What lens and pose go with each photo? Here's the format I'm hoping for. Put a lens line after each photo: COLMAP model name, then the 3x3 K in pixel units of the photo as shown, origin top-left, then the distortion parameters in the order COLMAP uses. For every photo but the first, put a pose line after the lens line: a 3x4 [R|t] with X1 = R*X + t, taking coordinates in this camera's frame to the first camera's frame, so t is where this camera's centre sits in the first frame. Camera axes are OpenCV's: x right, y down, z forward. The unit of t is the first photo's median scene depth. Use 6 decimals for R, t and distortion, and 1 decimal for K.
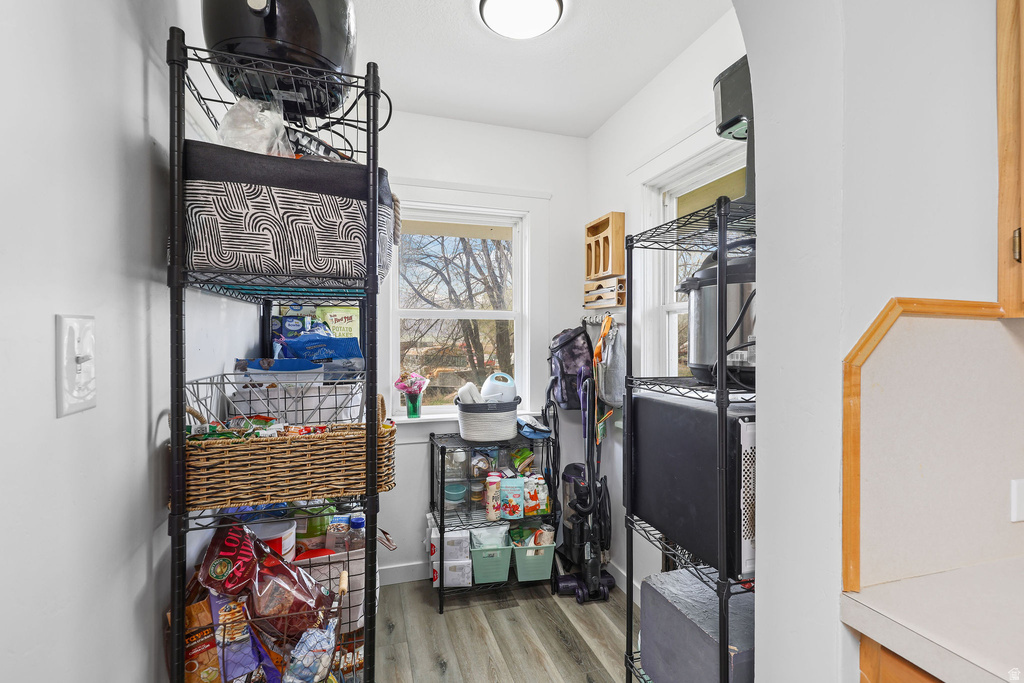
lens RADIAL K [[467.4, 0, 509.5], [0, 467.4, 343.3], [0, 0, 1]] dist [0.000803, 0.001729]
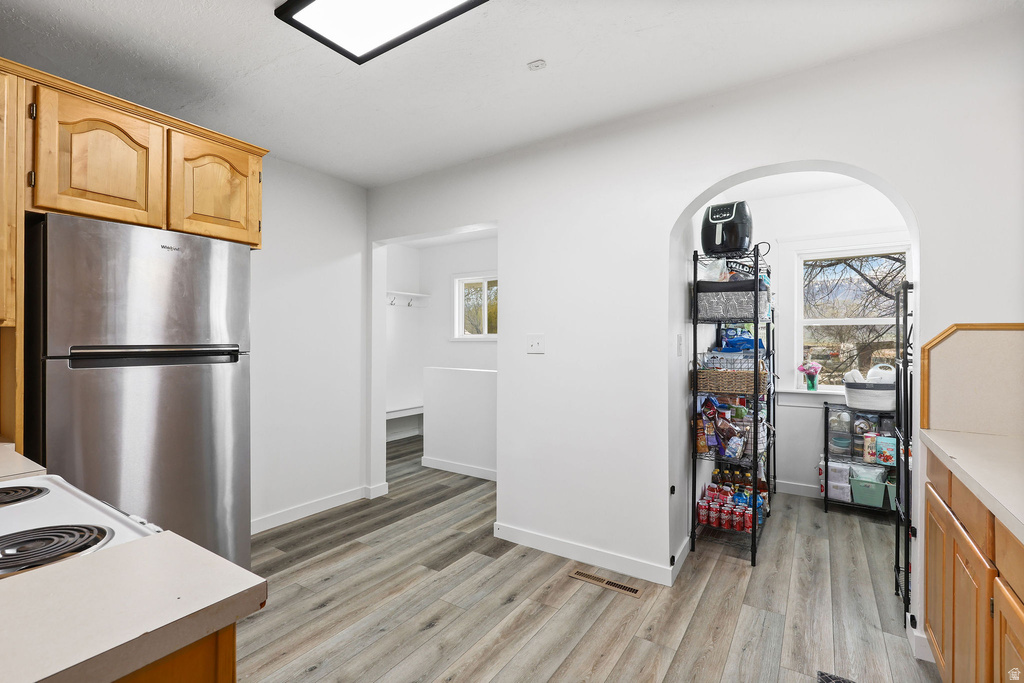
lens RADIAL K [[467.4, 0, 509.4], [0, 467.4, 339.9], [0, 0, 1]] dist [0.000803, 0.001729]
pose [[0.627461, -0.001065, -0.778647, 0.491717], [-0.004688, 0.999976, -0.005145, 0.007543], [0.778634, 0.006878, 0.627441, -0.983899]]
